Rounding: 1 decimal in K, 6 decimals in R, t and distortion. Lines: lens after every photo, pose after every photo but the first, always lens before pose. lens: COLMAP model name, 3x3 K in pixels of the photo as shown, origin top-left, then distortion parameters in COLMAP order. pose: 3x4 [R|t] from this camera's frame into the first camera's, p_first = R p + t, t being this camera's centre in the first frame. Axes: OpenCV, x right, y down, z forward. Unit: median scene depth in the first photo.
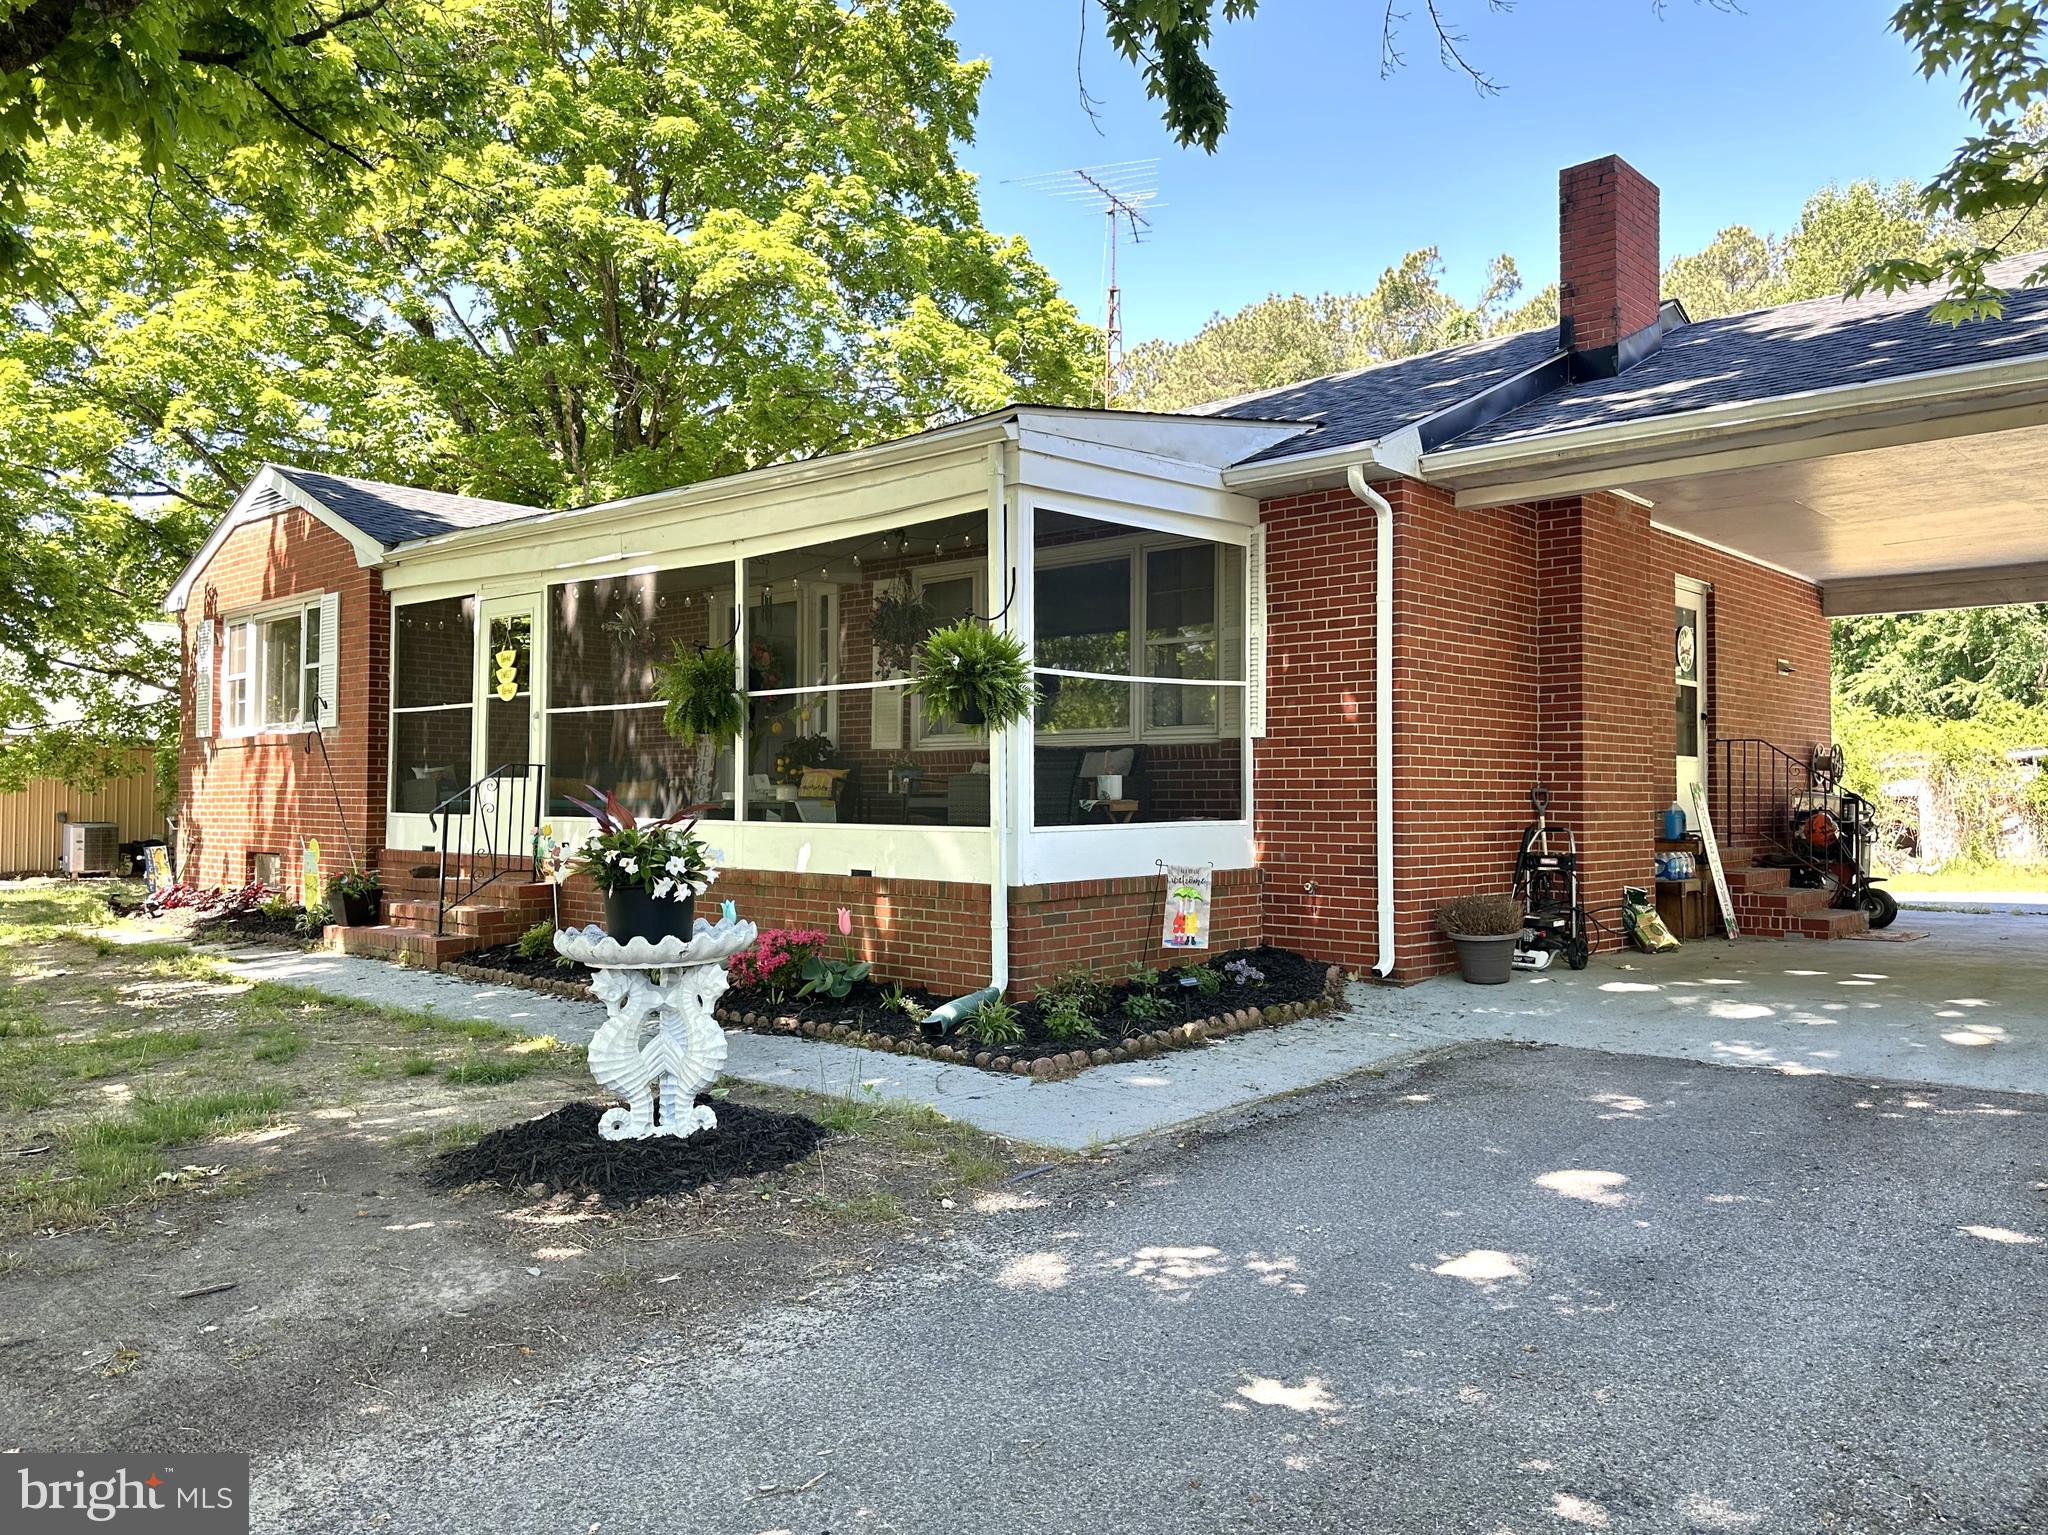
lens RADIAL K [[1578.9, 0, 951.2], [0, 1578.9, 761.9], [0, 0, 1]] dist [0.117150, -0.118566]
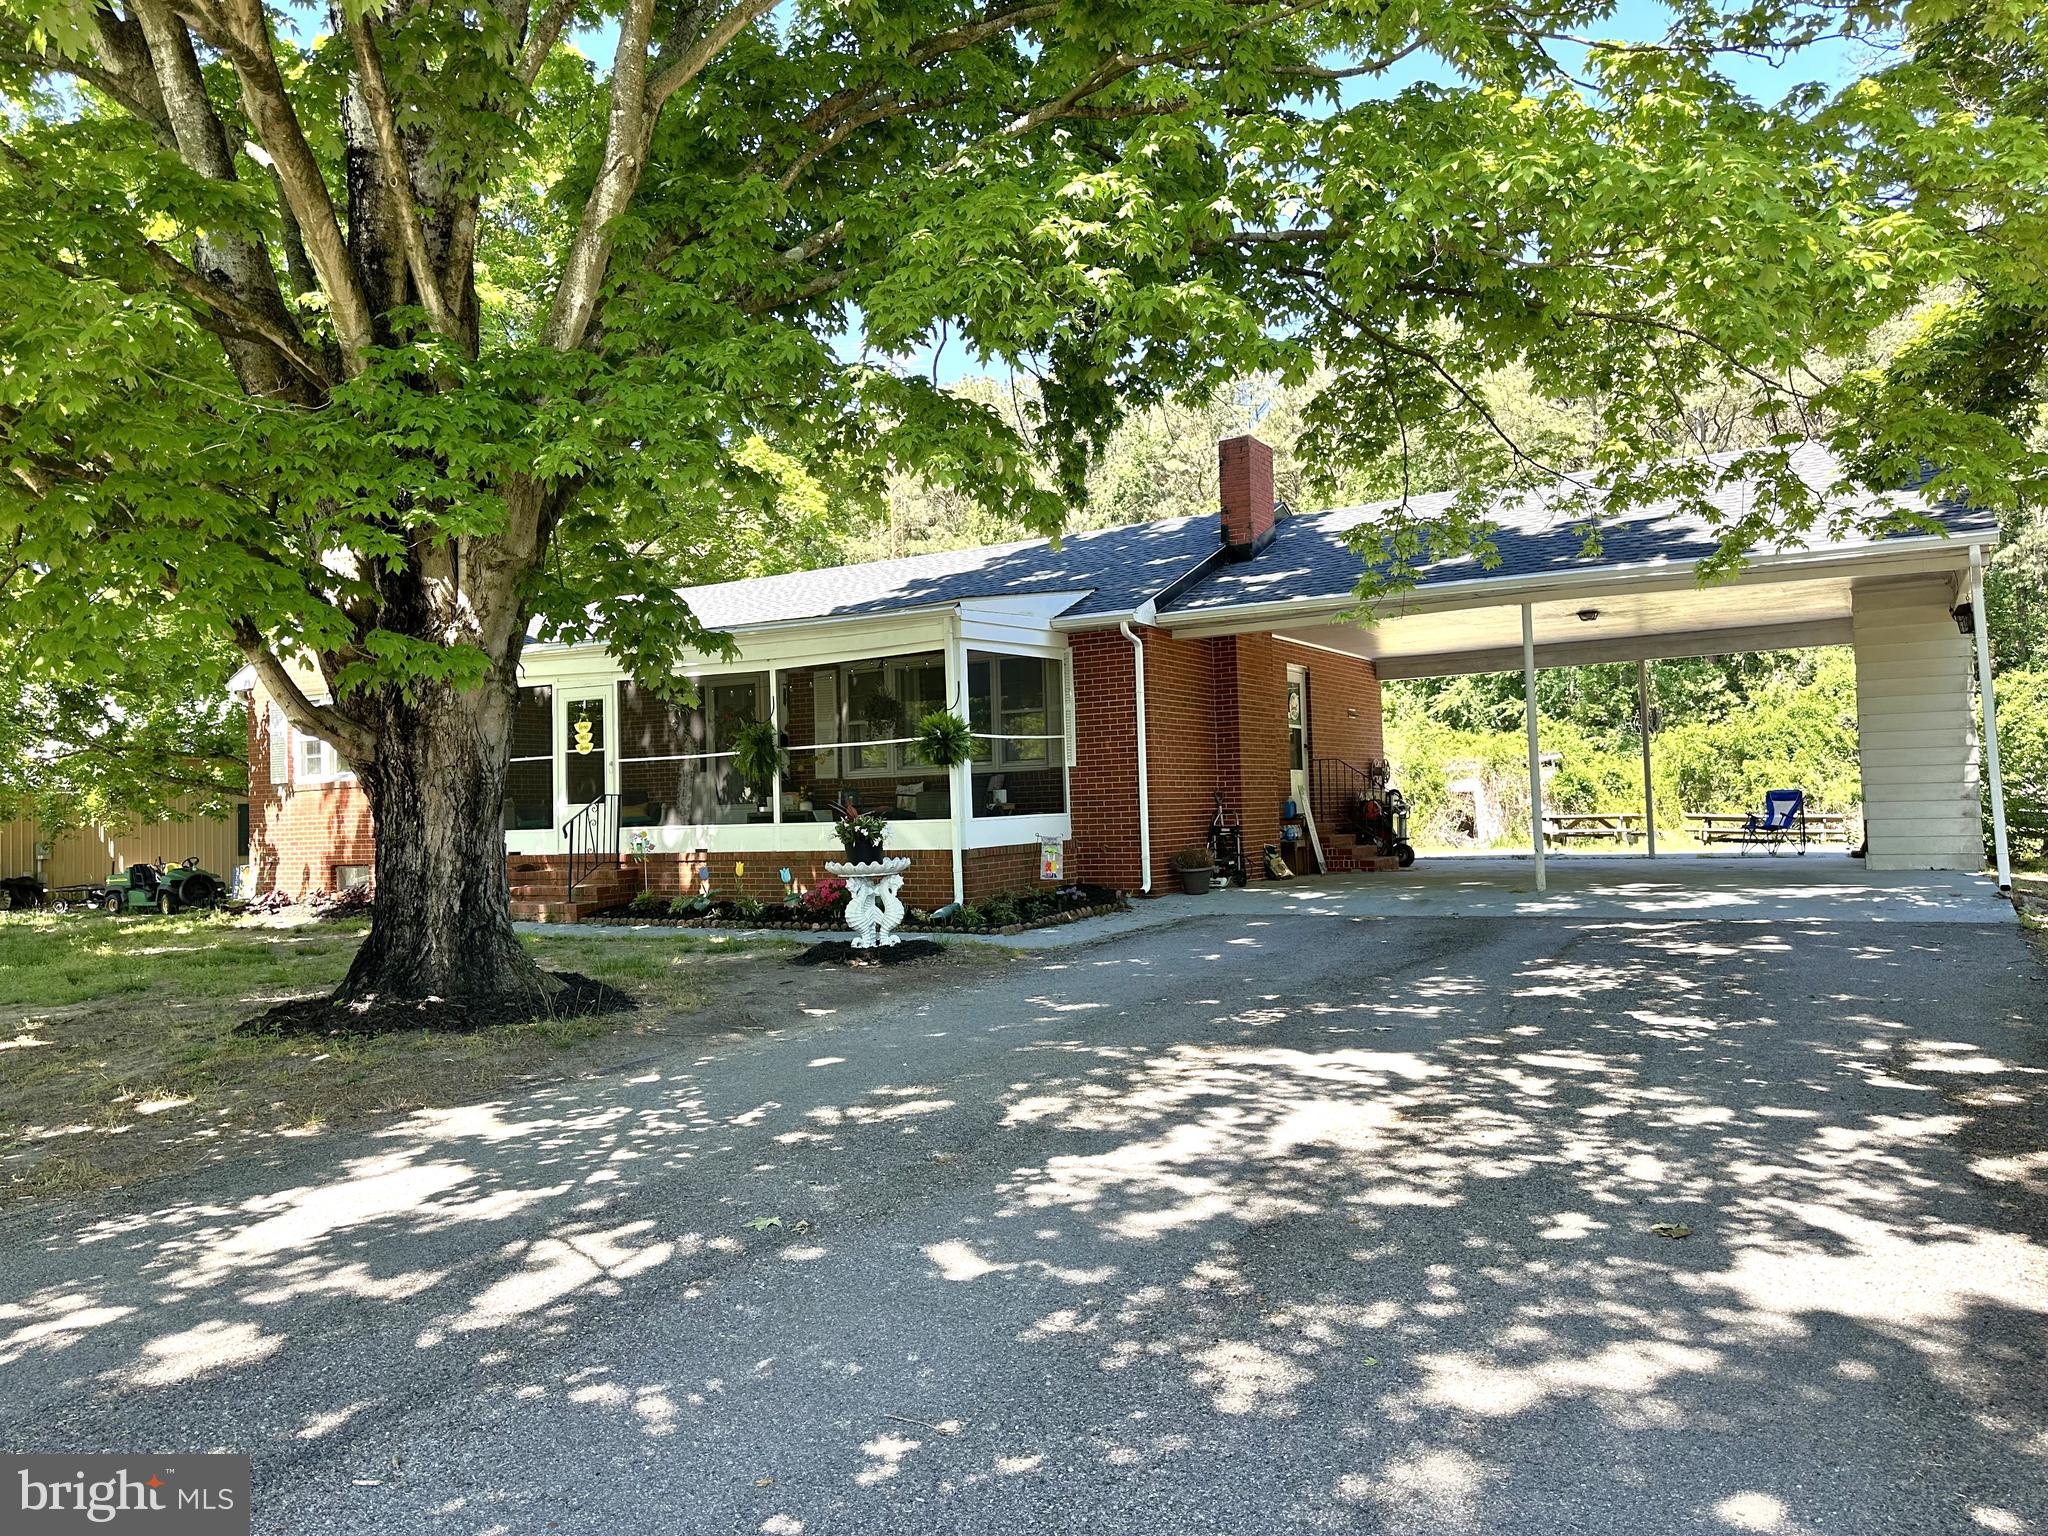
lens RADIAL K [[1578.9, 0, 951.2], [0, 1578.9, 762.4], [0, 0, 1]] dist [0.117150, -0.118566]
pose [[0.979730, -0.025471, 0.198697, -0.293886], [0.027943, 0.999563, -0.009646, -0.006748], [-0.198365, 0.015003, 0.980013, -0.718931]]
